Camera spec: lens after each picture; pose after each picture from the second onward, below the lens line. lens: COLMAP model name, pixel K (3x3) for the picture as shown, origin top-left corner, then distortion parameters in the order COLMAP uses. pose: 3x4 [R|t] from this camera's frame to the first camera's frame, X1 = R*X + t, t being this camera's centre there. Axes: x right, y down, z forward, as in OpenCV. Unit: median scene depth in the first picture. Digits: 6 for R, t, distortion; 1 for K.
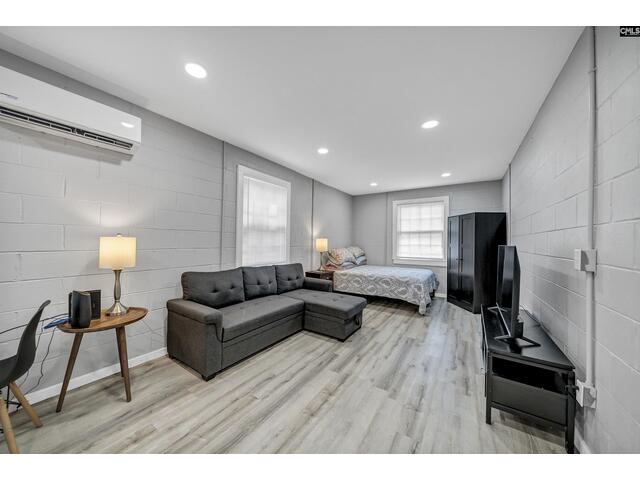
lens RADIAL K [[224.5, 0, 320.0], [0, 224.5, 240.0], [0, 0, 1]] dist [-0.000372, 0.000092]
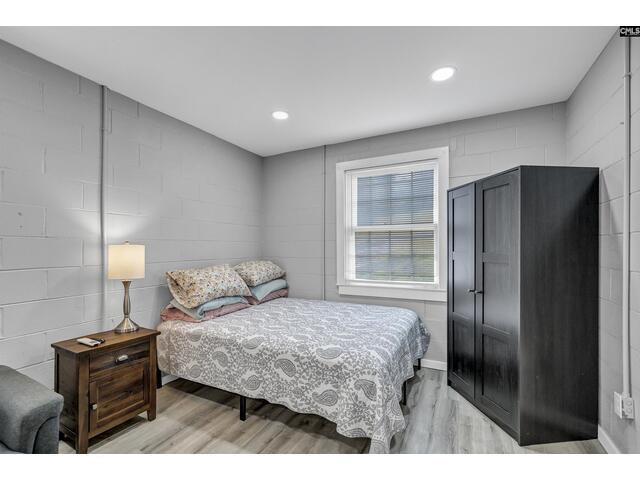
lens RADIAL K [[277.0, 0, 318.5], [0, 277.0, 249.6], [0, 0, 1]] dist [-0.000998, -0.000067]
pose [[0.995571, -0.018995, 0.092075, 0.290083], [0.017659, 0.999727, 0.015301, -0.000178], [-0.092341, -0.013607, 0.995634, 0.524841]]
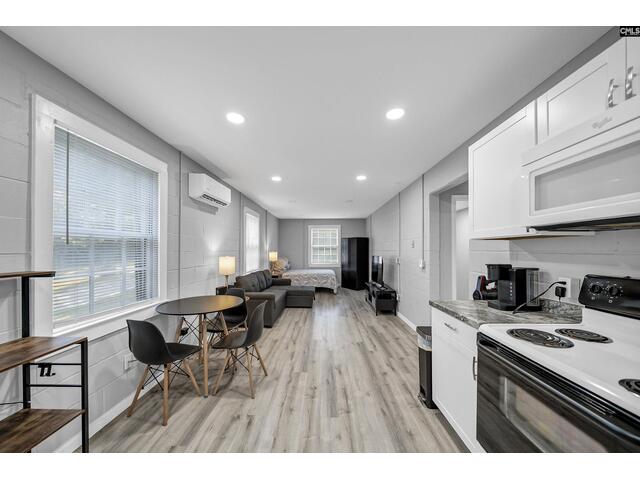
lens RADIAL K [[224.5, 0, 320.0], [0, 224.5, 240.0], [0, 0, 1]] dist [-0.000372, 0.000092]
pose [[0.850379, 0.010137, 0.526074, -0.516258], [0.007550, 0.999476, -0.031463, -0.038239], [-0.526117, 0.030728, 0.849857, -0.410946]]
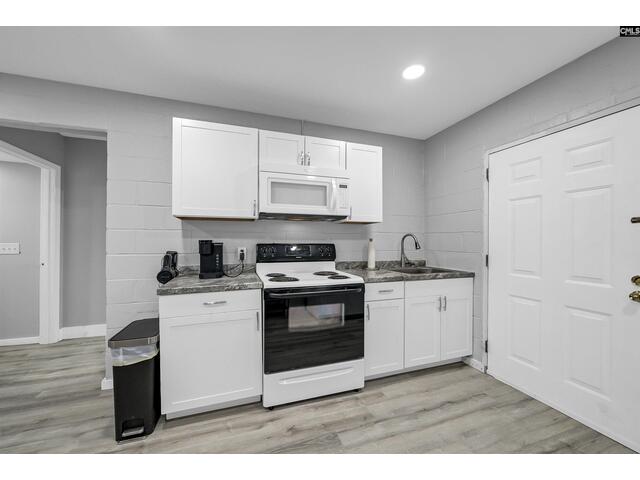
lens RADIAL K [[224.5, 0, 320.0], [0, 224.5, 240.0], [0, 0, 1]] dist [-0.000372, 0.000092]
pose [[-0.760751, -0.007972, 0.648995, -0.504501], [-0.013782, 0.999898, -0.003872, -0.008607], [-0.648898, -0.011890, -0.760783, -0.048273]]
